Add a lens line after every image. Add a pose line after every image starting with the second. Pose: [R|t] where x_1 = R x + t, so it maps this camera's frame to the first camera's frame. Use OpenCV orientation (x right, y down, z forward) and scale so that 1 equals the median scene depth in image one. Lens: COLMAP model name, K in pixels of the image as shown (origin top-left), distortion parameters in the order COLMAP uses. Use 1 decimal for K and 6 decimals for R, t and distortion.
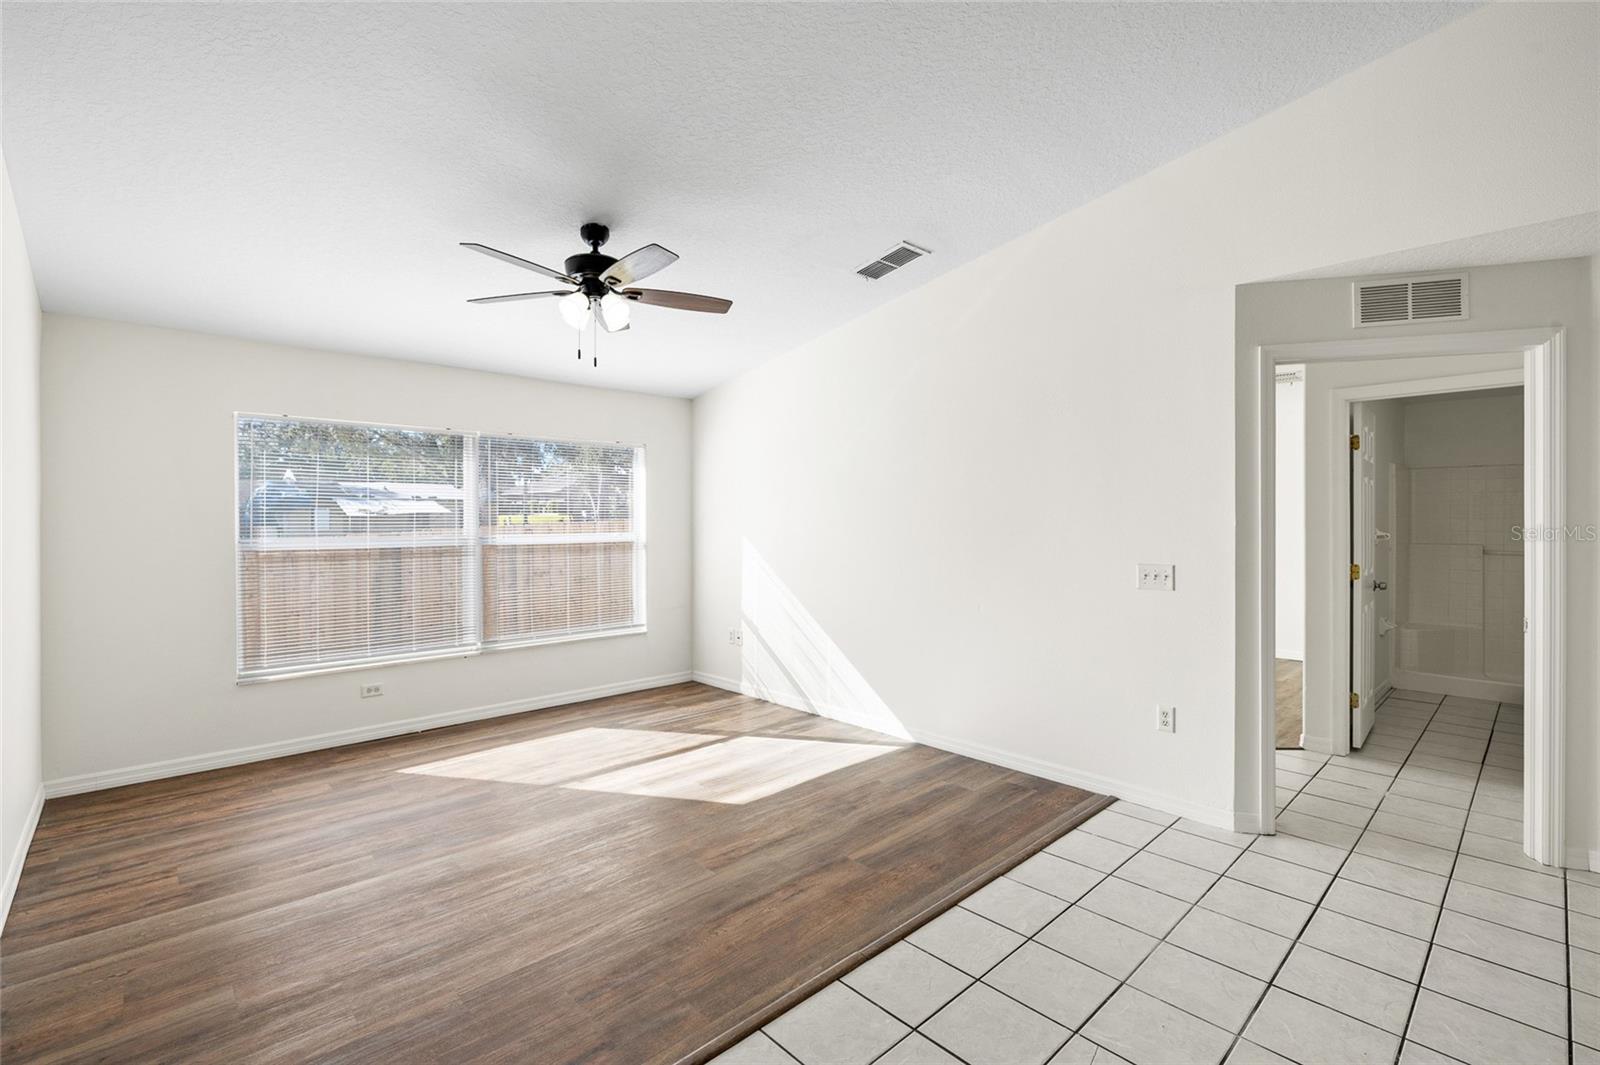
lens RADIAL K [[715.0, 0, 799.4], [0, 715.0, 523.3], [0, 0, 1]] dist [-0.007217, 0.002542]
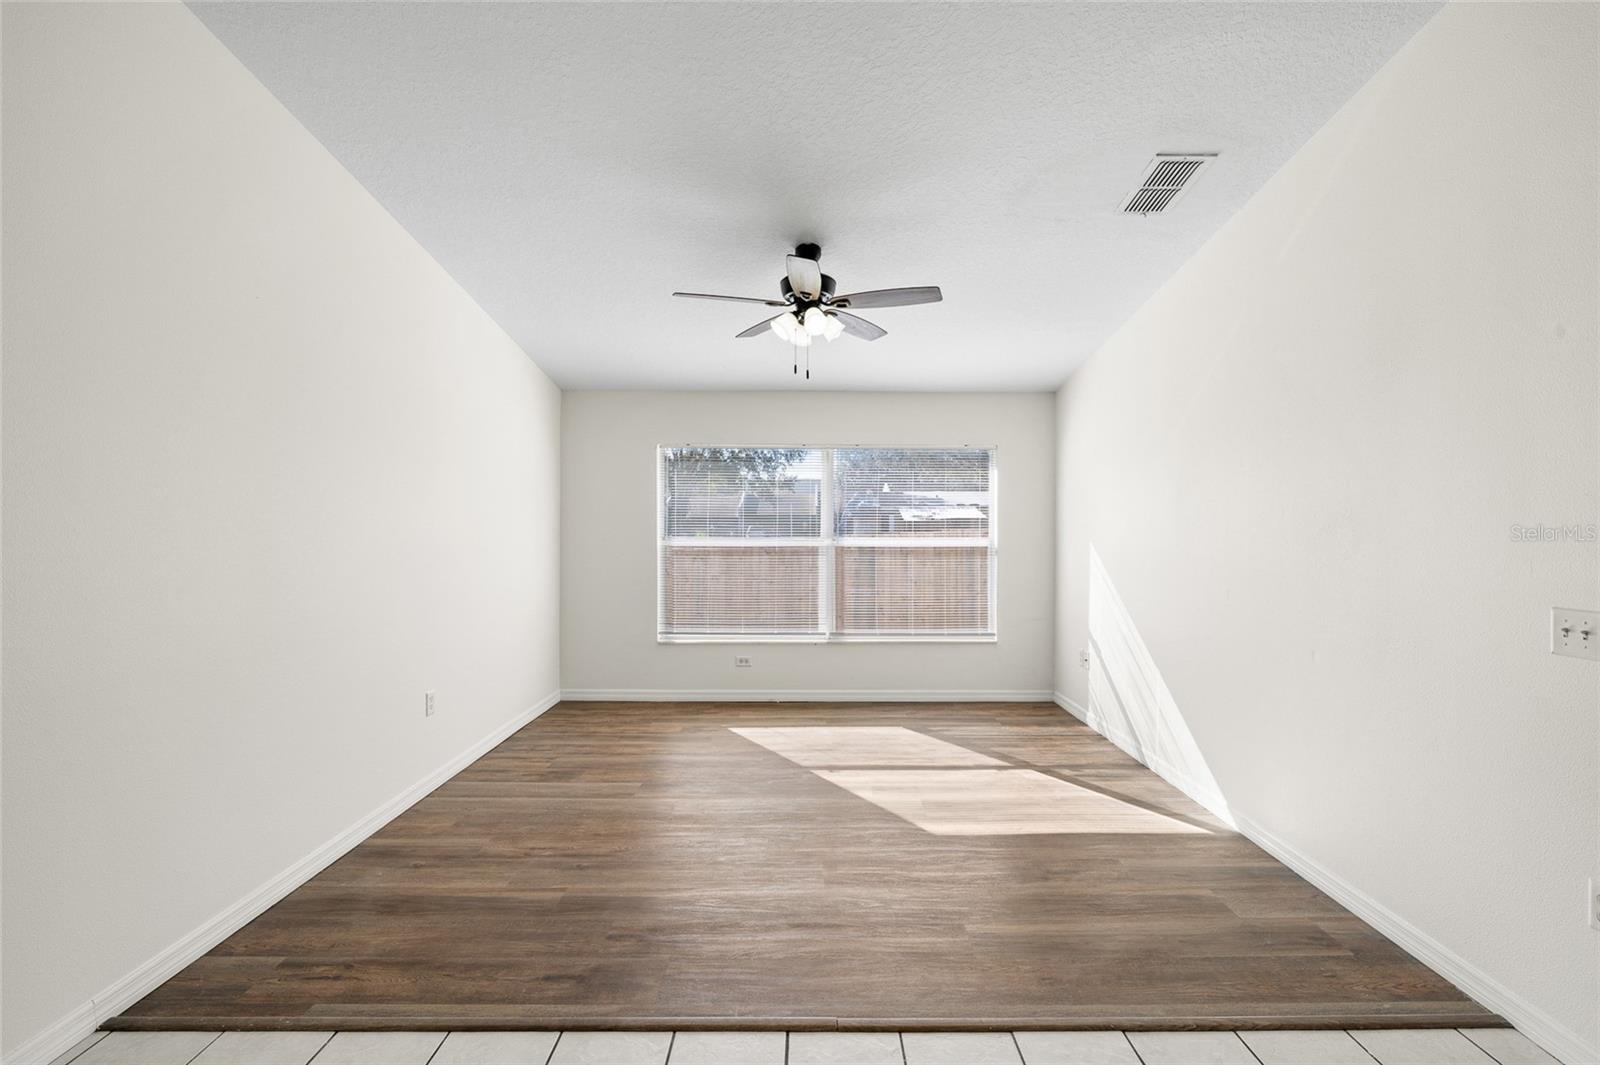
lens RADIAL K [[715.0, 0, 811.0], [0, 715.0, 528.6], [0, 0, 1]] dist [-0.007217, 0.002542]
pose [[0.733400, 0.007361, -0.679757, 0.355764], [-0.007239, 0.999969, 0.003019, -0.000613], [0.679759, 0.002707, 0.733431, 0.184585]]
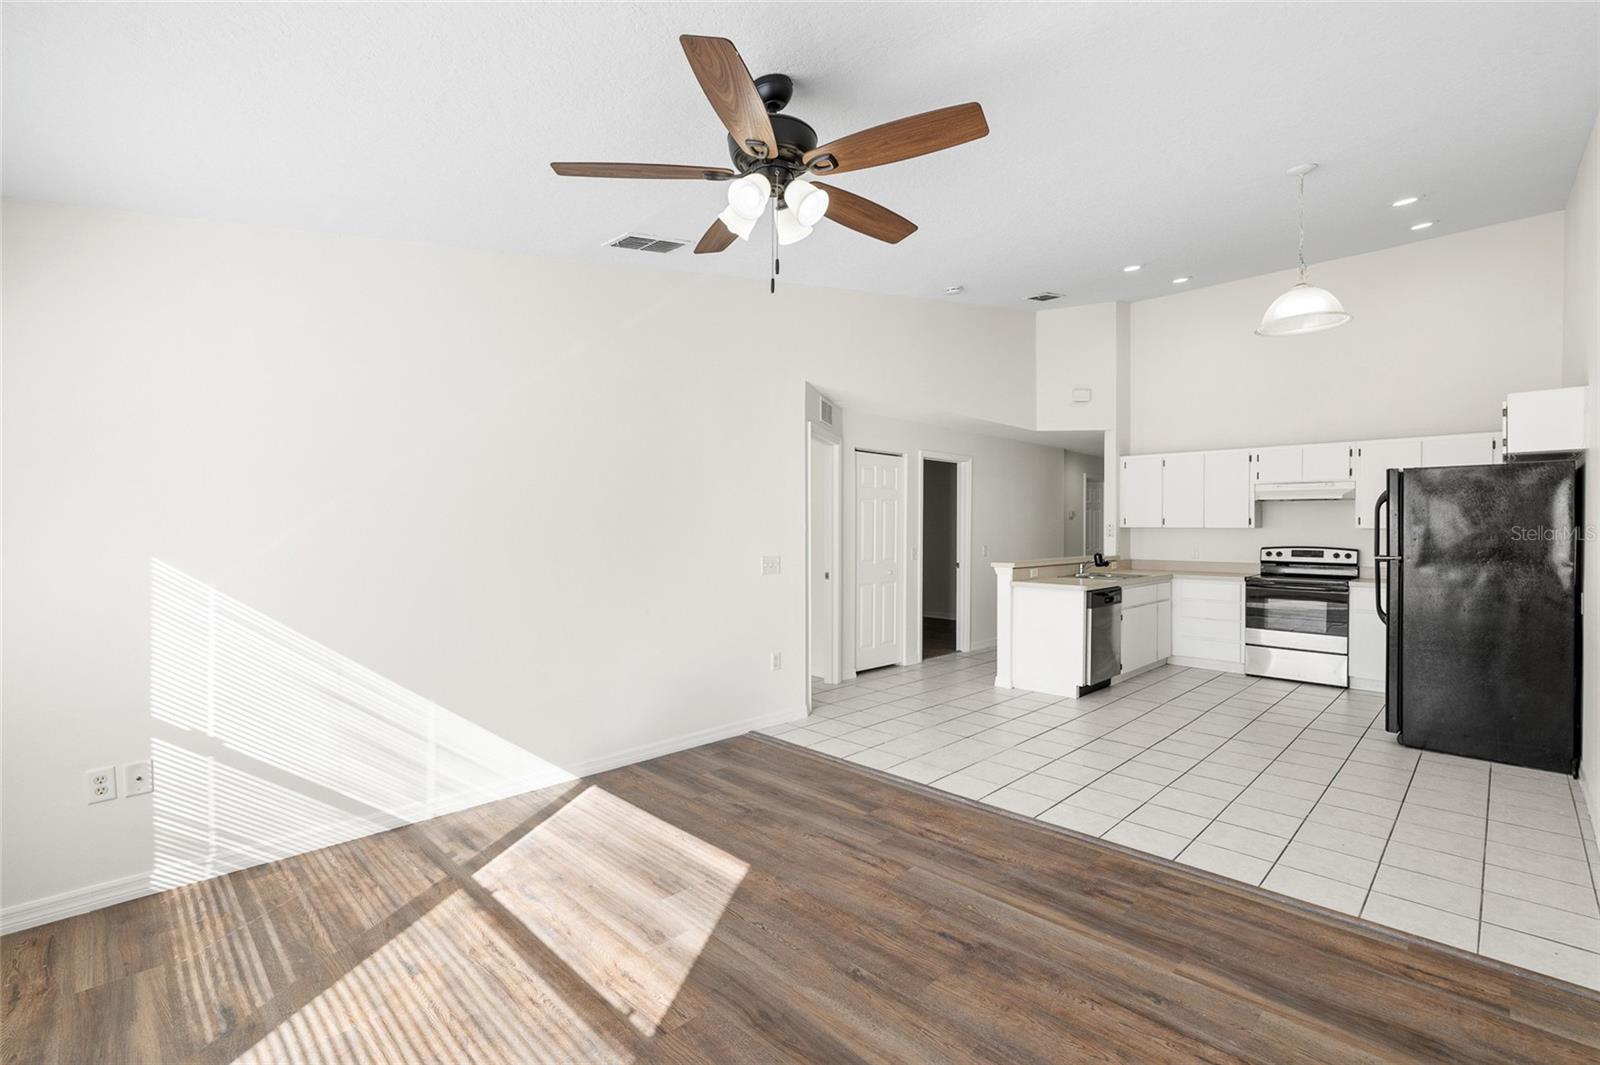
lens RADIAL K [[715.0, 0, 807.9], [0, 715.0, 529.0], [0, 0, 1]] dist [-0.007217, 0.002542]
pose [[-0.044132, -0.002459, 0.999023, -0.771184], [0.004342, 0.999987, 0.002653, -0.000430], [-0.999016, 0.004455, -0.044121, 0.809135]]
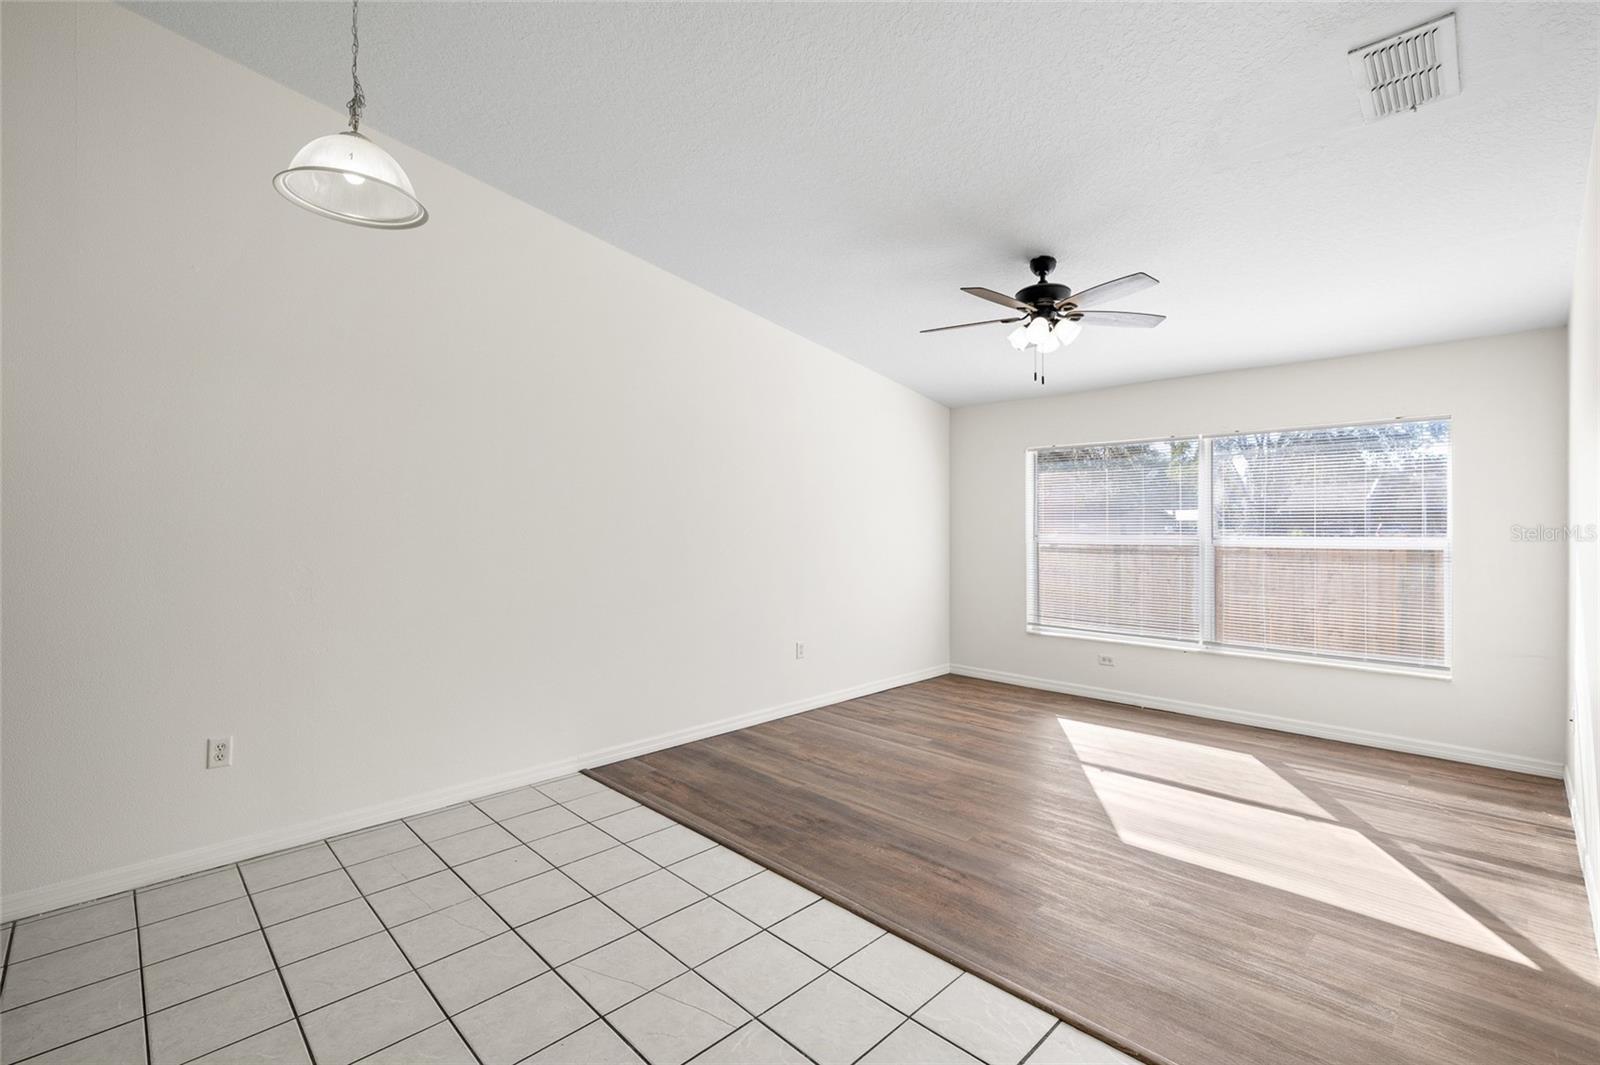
lens RADIAL K [[715.0, 0, 803.5], [0, 715.0, 524.3], [0, 0, 1]] dist [-0.007217, 0.002542]
pose [[0.028897, 0.004791, -0.999571, 0.662323], [-0.002548, 0.999986, 0.004720, -0.003685], [0.999579, 0.002411, 0.028909, 0.482698]]
